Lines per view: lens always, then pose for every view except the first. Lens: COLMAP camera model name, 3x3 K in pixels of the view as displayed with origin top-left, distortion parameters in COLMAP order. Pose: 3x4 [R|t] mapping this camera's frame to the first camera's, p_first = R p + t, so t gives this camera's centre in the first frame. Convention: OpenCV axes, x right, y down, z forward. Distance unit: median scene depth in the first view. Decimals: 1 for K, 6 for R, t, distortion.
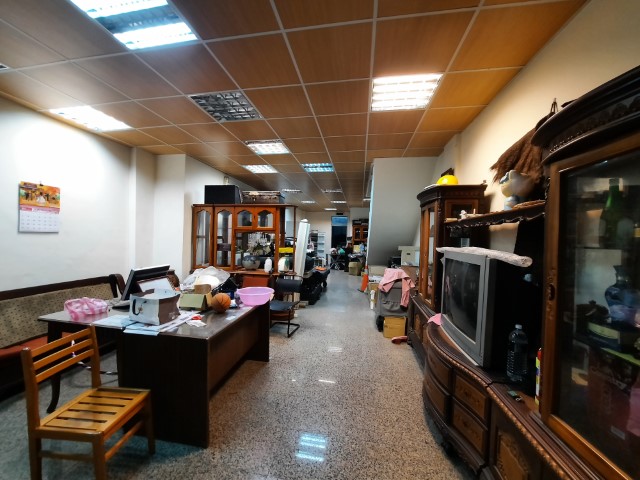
lens RADIAL K [[252.9, 0, 320.0], [0, 252.9, 240.0], [0, 0, 1]] dist [0.000024, -0.007382]
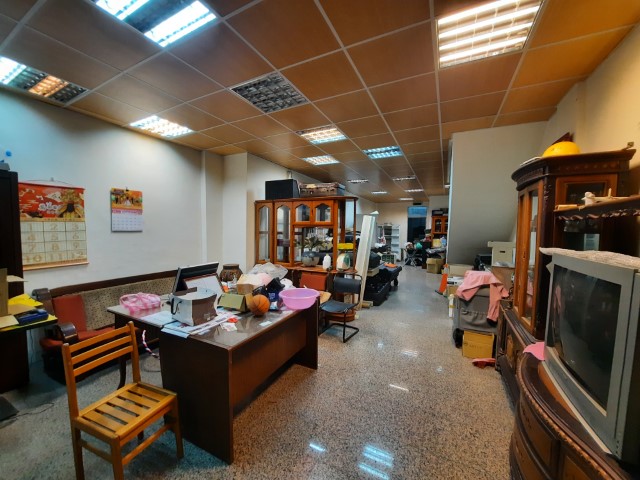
lens RADIAL K [[252.9, 0, 320.0], [0, 252.9, 240.0], [0, 0, 1]] dist [0.000024, -0.007382]
pose [[0.952433, 0.000501, -0.304746, 0.083862], [0.008831, 0.999533, 0.029245, -0.014831], [0.304619, -0.030545, 0.951984, 0.138051]]
